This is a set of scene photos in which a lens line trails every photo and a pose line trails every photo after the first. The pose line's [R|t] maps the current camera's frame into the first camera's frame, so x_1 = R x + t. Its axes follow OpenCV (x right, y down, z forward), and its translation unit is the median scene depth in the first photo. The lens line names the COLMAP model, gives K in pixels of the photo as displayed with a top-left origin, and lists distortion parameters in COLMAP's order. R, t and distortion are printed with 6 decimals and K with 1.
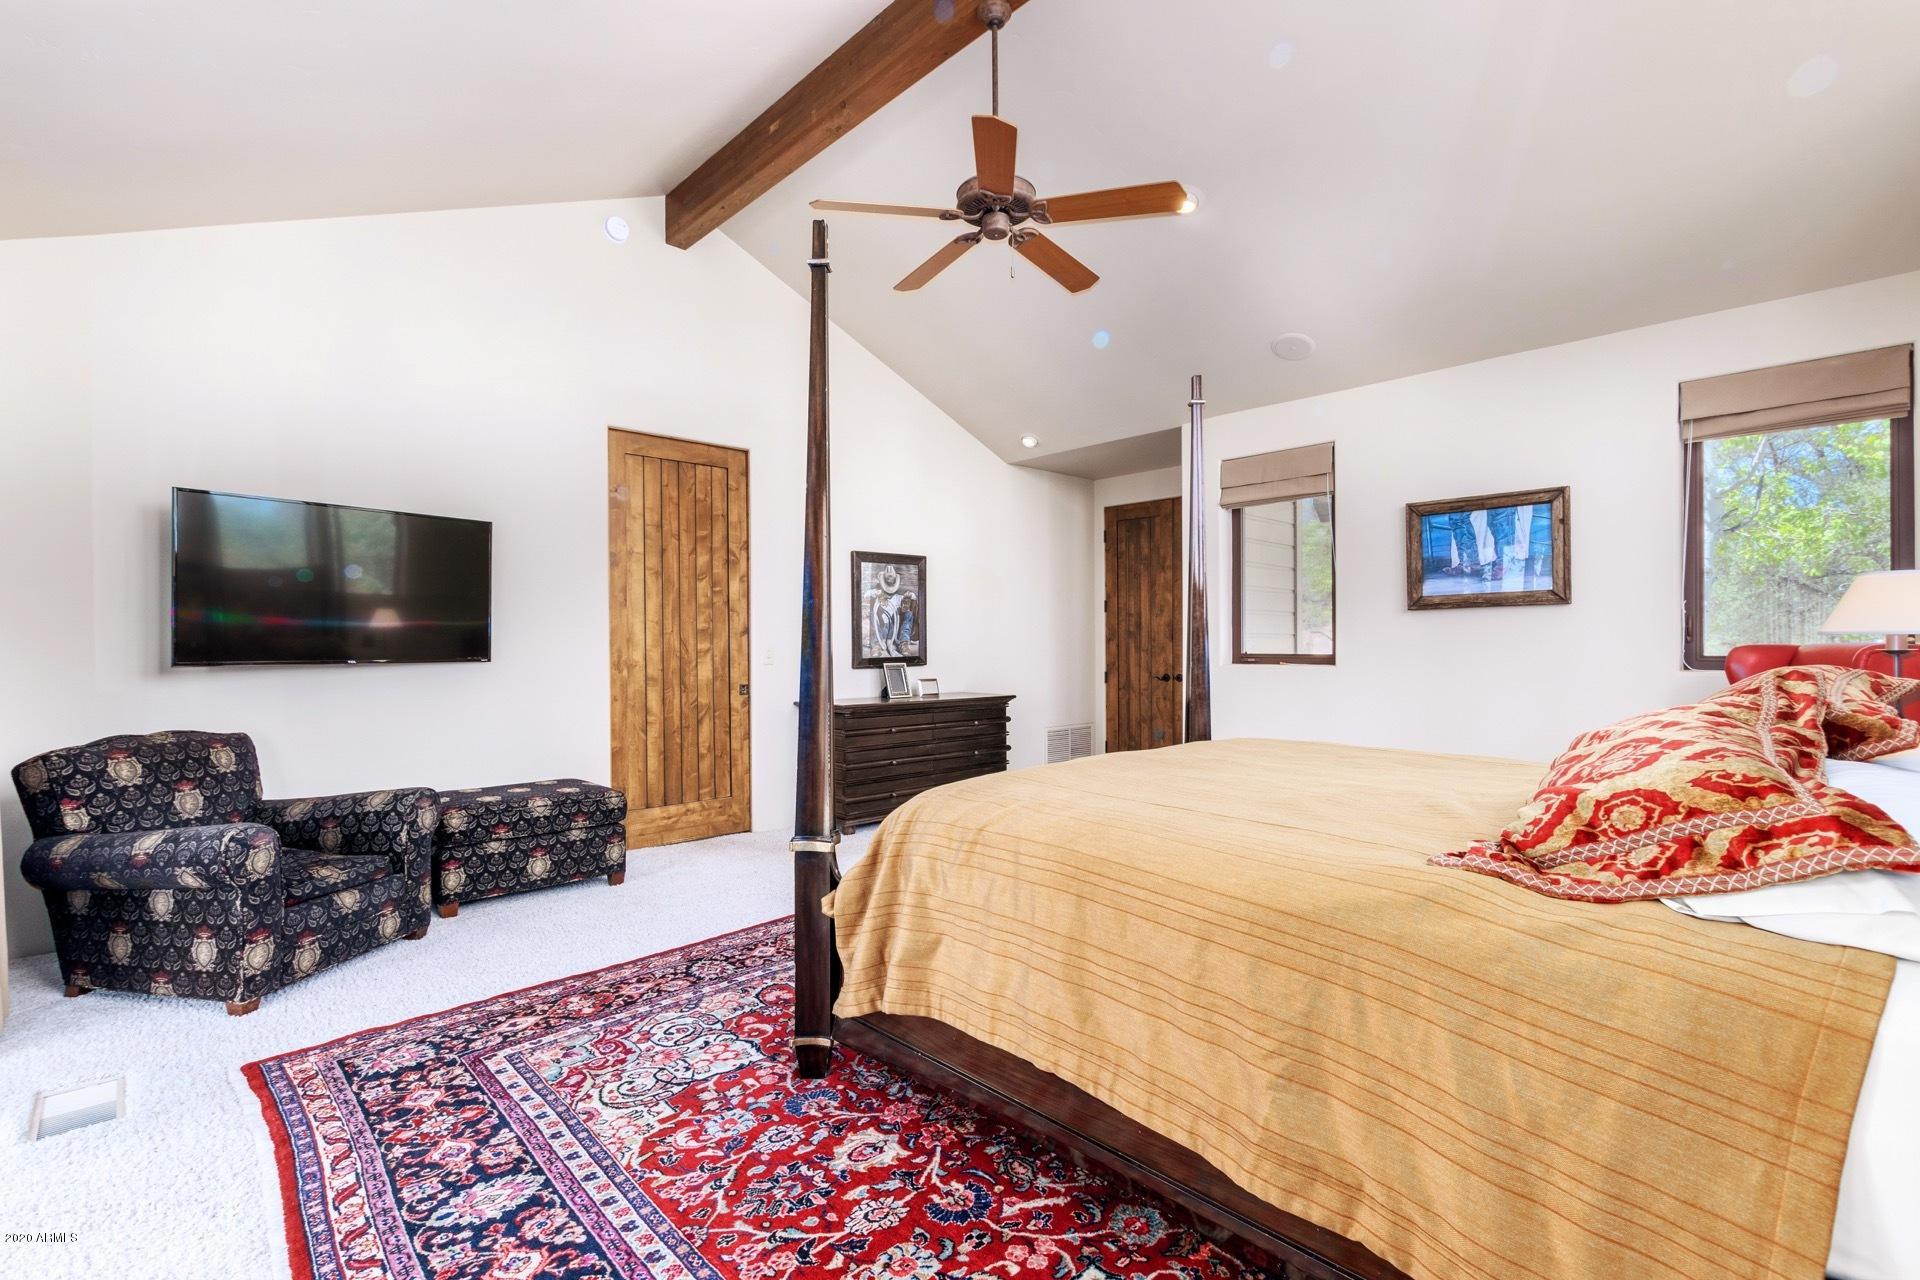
lens RADIAL K [[871.8, 0, 955.7], [0, 871.8, 639.1], [0, 0, 1]] dist [0.007288, -0.003817]
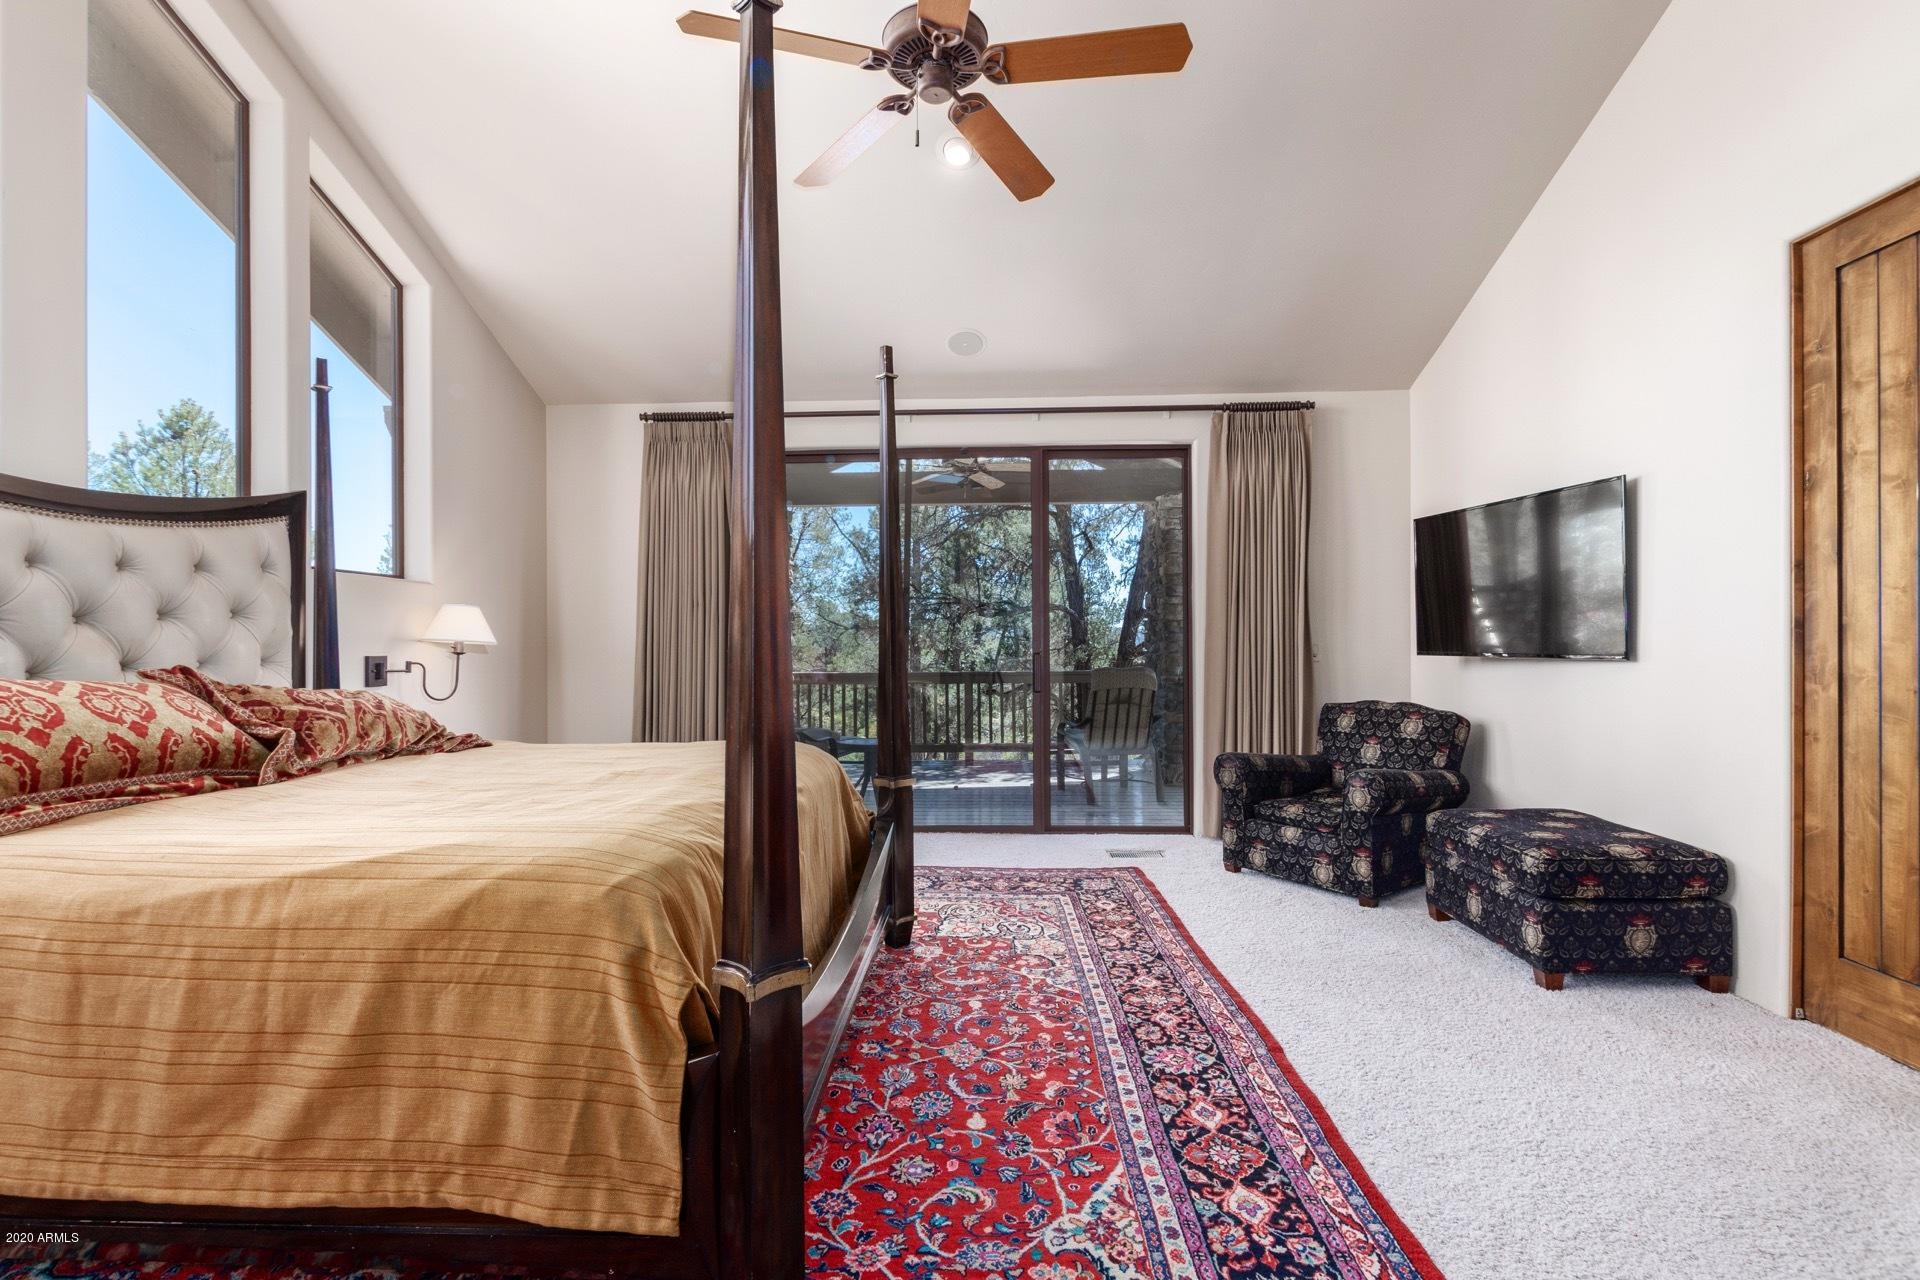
lens RADIAL K [[871.8, 0, 953.8], [0, 871.8, 646.5], [0, 0, 1]] dist [0.007288, -0.003817]
pose [[-0.721247, 0.011026, -0.692590, 0.634861], [0.011586, 0.999925, 0.003854, 0.007158], [0.692581, -0.005244, -0.721321, 1.769010]]
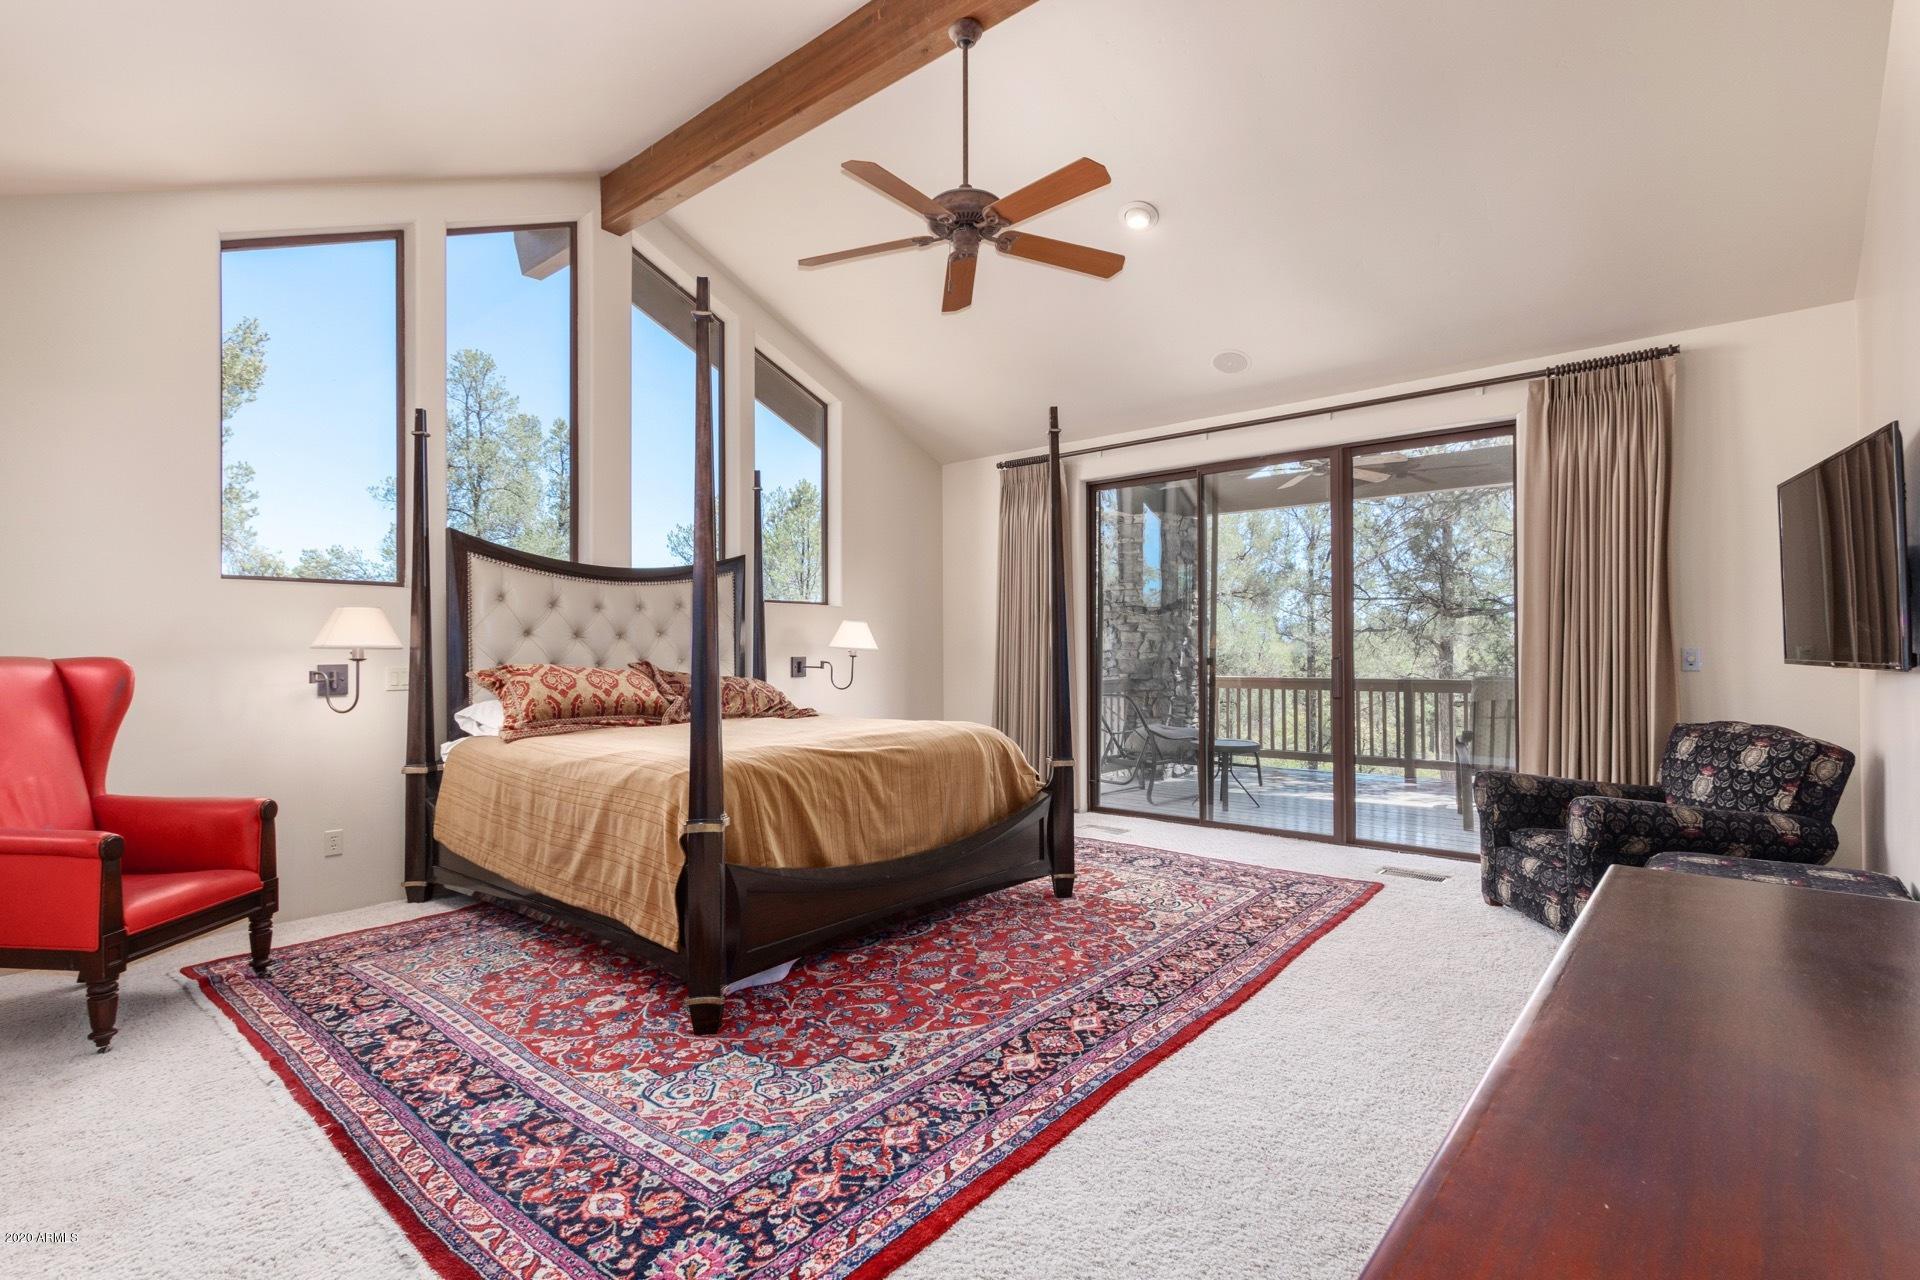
lens RADIAL K [[914.9, 0, 952.9], [0, 914.9, 642.7], [0, 0, 1]] dist [0.009919, 0.000358]
pose [[-0.994324, 0.009473, -0.105970, 0.204789], [0.010753, 0.999876, -0.011522, 0.012236], [0.105847, -0.012596, -0.994303, 2.356728]]
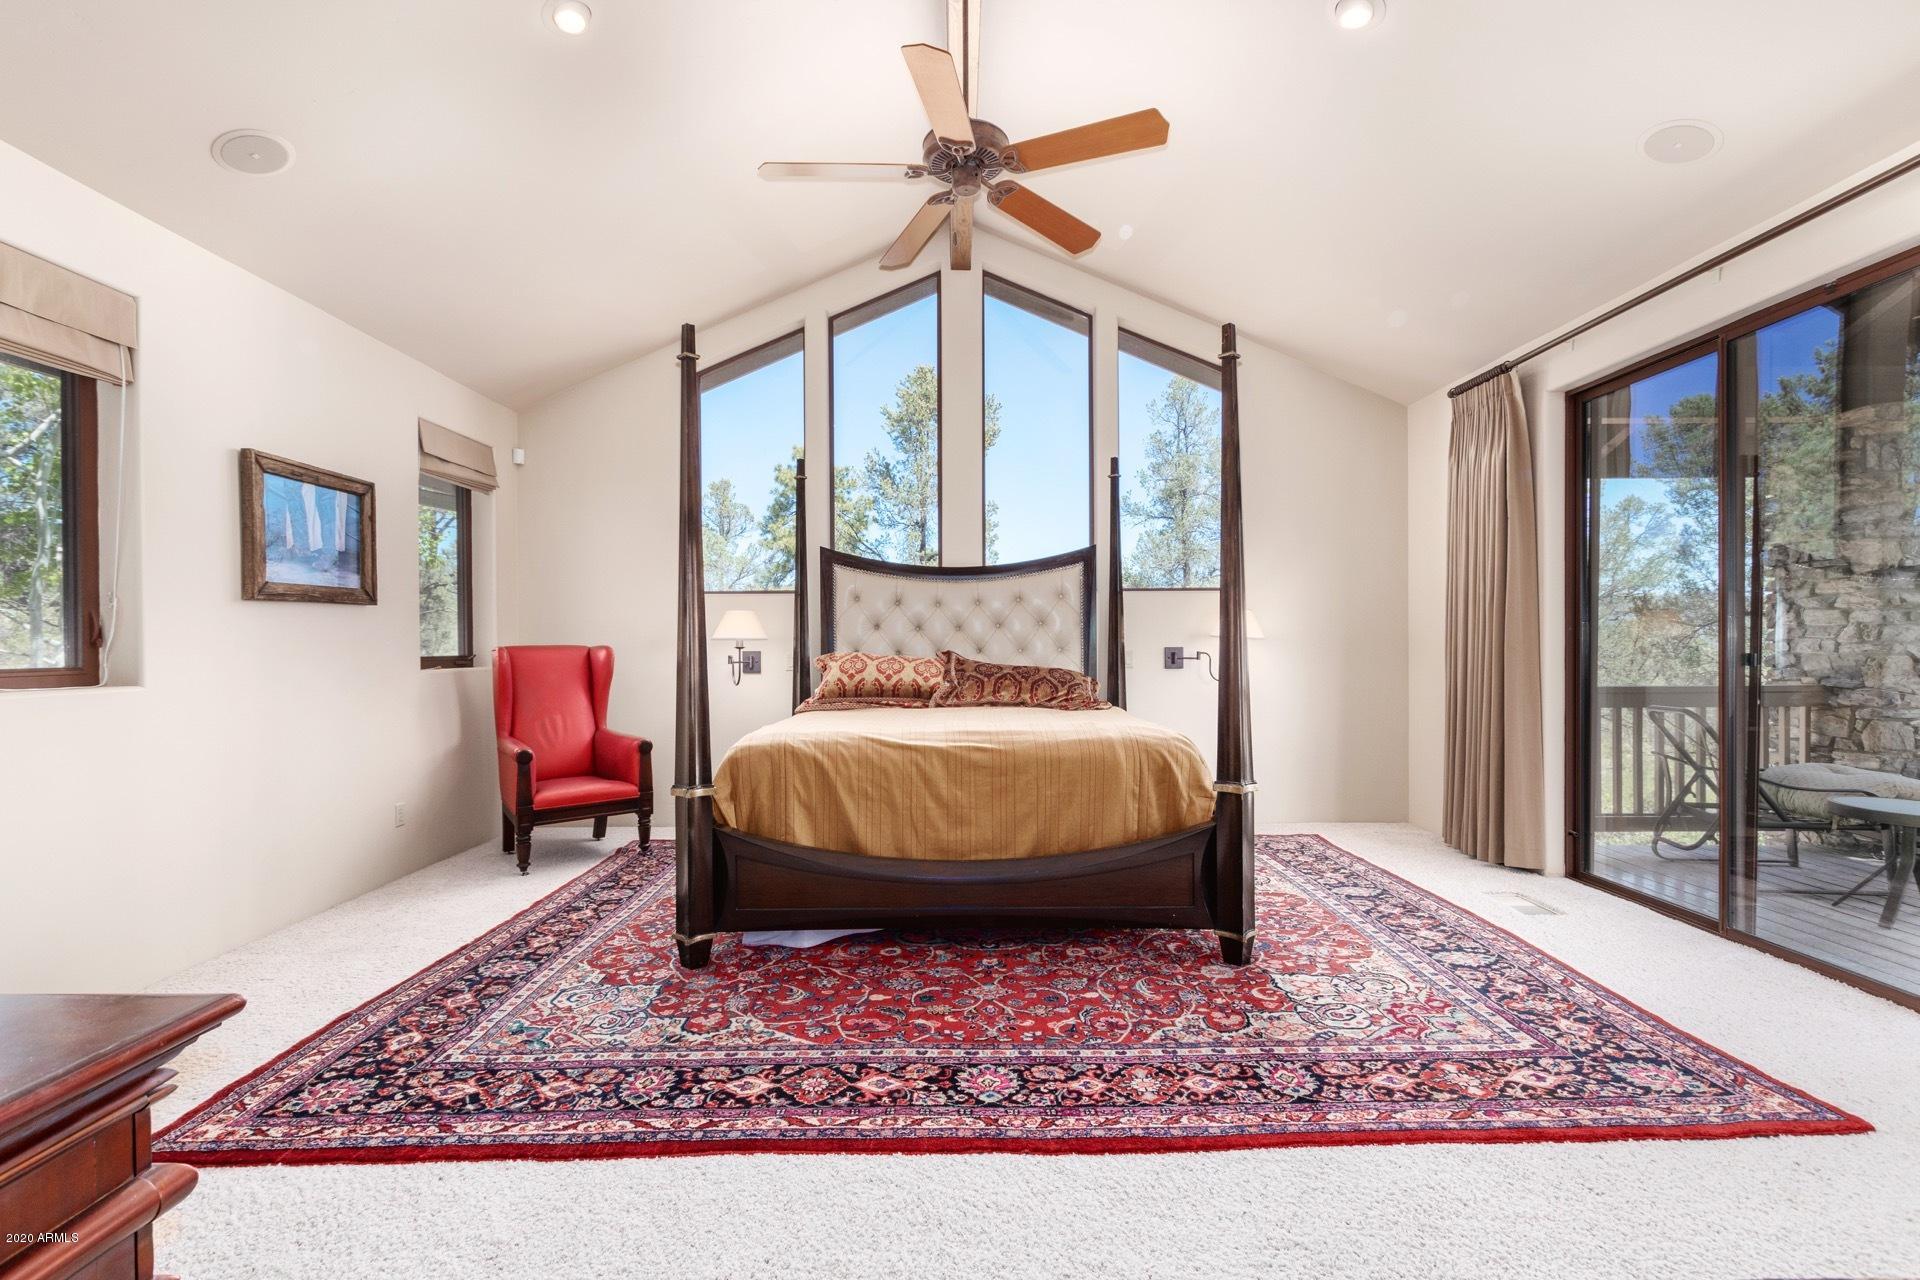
lens RADIAL K [[871.8, 0, 953.3], [0, 871.8, 644.9], [0, 0, 1]] dist [0.007288, -0.003817]
pose [[-0.724270, 0.006653, 0.689484, -0.647675], [0.006023, 0.999976, -0.003321, 0.015242], [-0.689490, 0.001747, -0.724293, 1.908753]]
